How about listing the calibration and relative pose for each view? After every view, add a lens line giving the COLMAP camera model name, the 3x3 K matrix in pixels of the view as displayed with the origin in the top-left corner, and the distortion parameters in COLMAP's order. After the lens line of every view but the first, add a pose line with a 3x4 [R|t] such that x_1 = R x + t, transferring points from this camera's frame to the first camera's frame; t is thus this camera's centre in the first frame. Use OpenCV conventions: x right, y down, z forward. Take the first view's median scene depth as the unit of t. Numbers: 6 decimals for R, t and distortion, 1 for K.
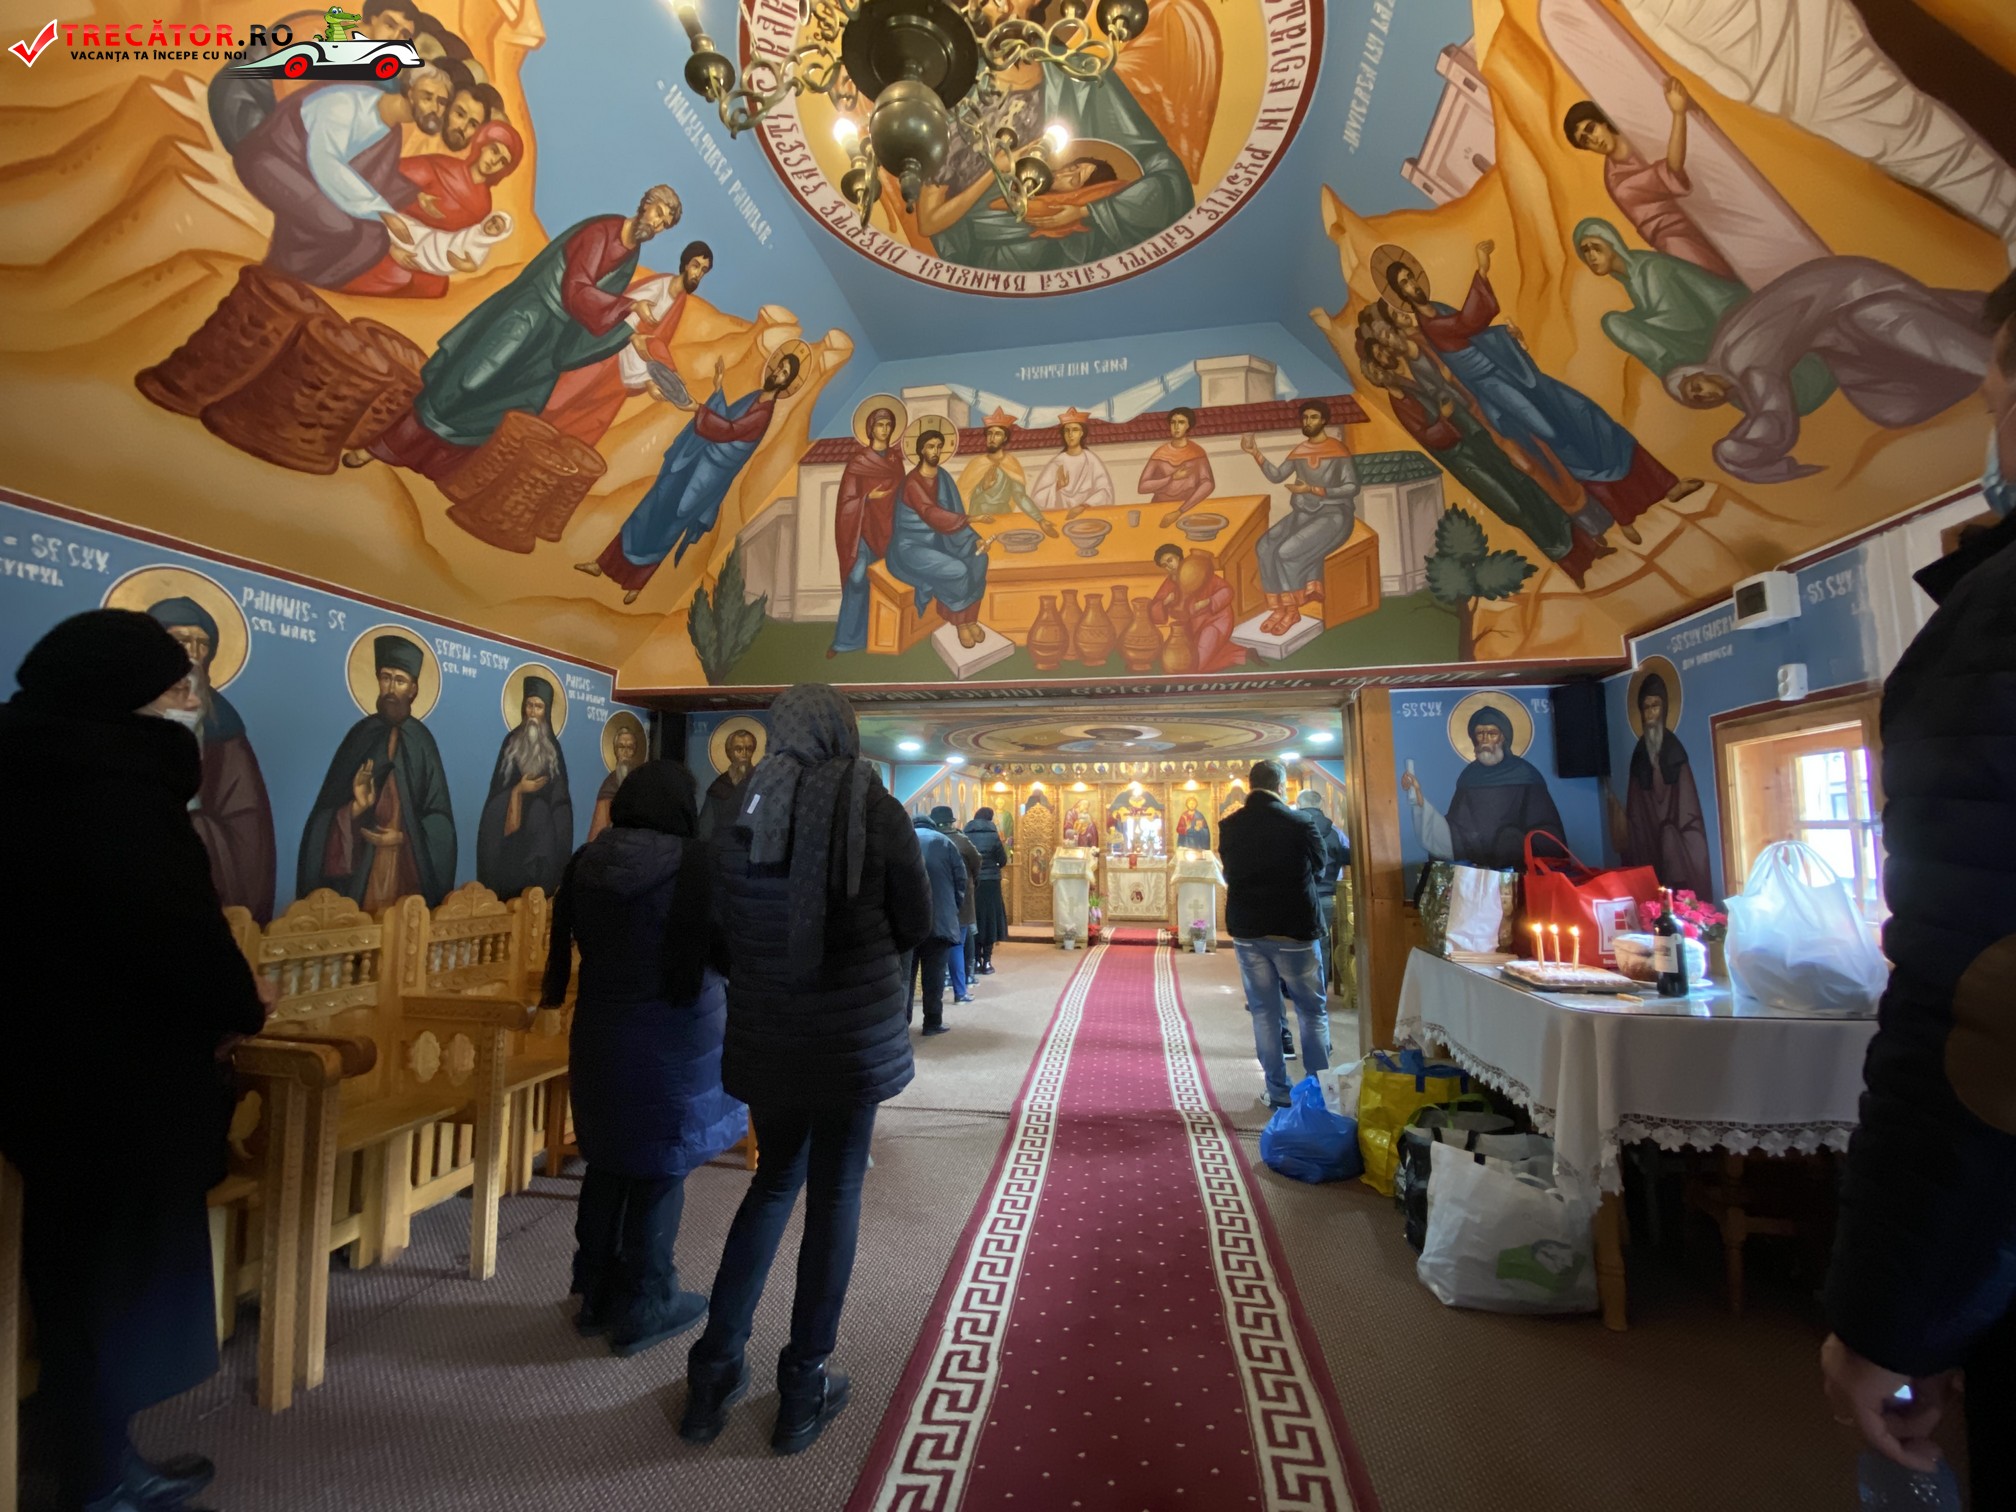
lens RADIAL K [[815.6, 0, 1003.9], [0, 815.6, 764.3], [0, 0, 1]] dist [0.001735, -0.014208]
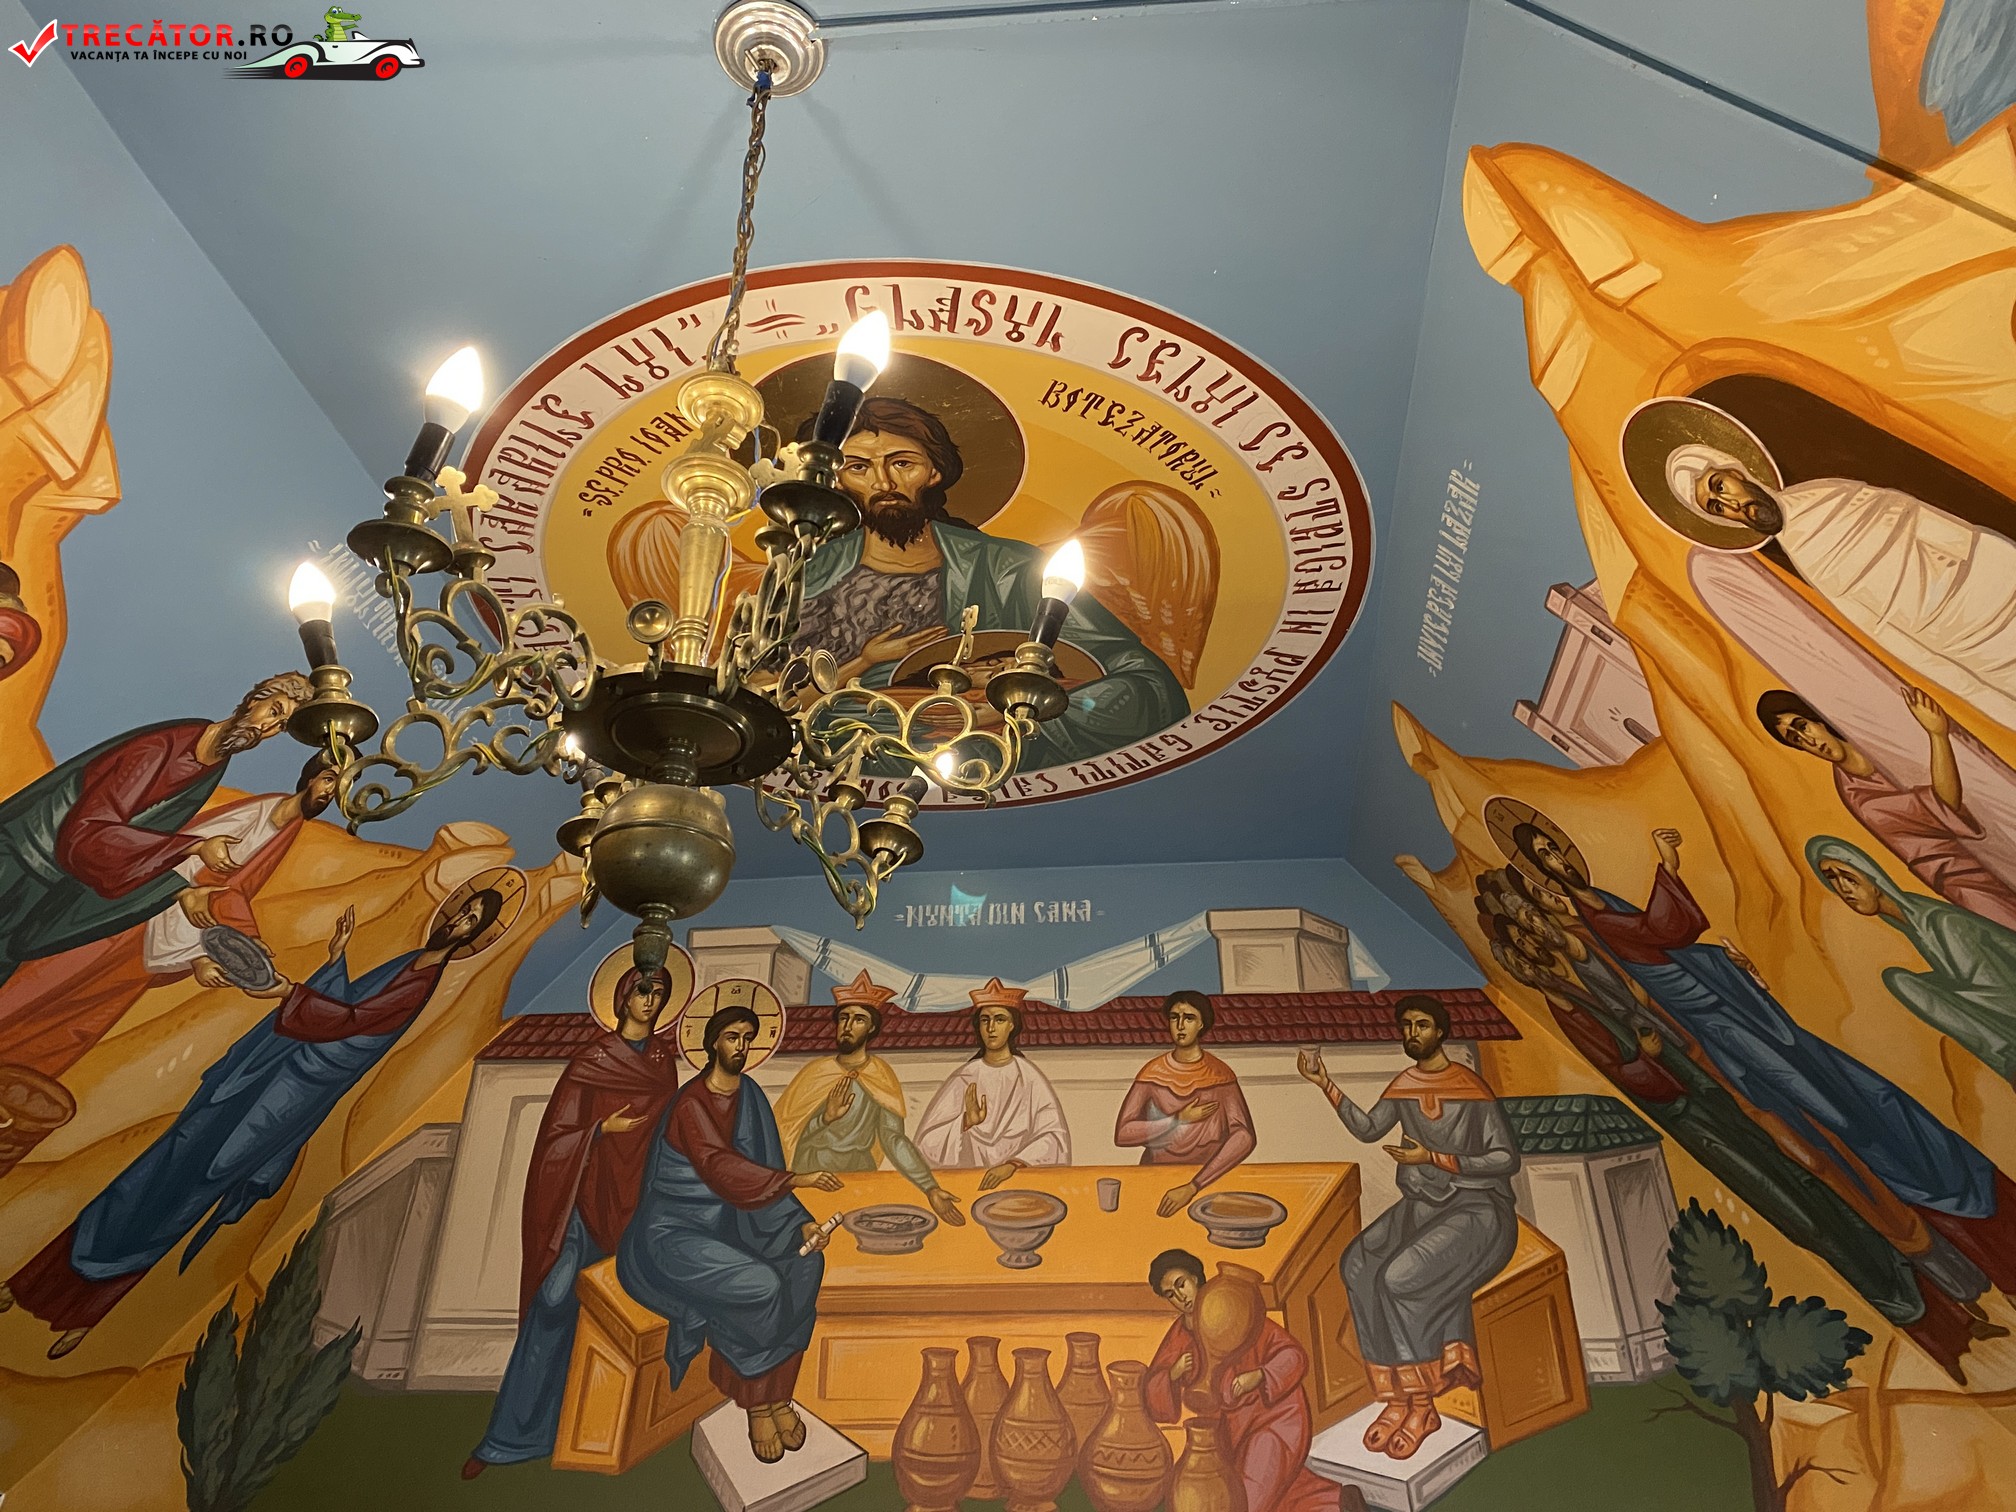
lens RADIAL K [[1554.0, 0, 1008.0], [0, 1554.0, 756.0], [0, 0, 1]] dist [-0.006717, -0.010275]
pose [[0.996544, 0.045985, 0.069183, 0.014631], [-0.009216, 0.888873, -0.458061, -0.102159], [-0.082559, 0.455840, 0.886224, -0.007137]]
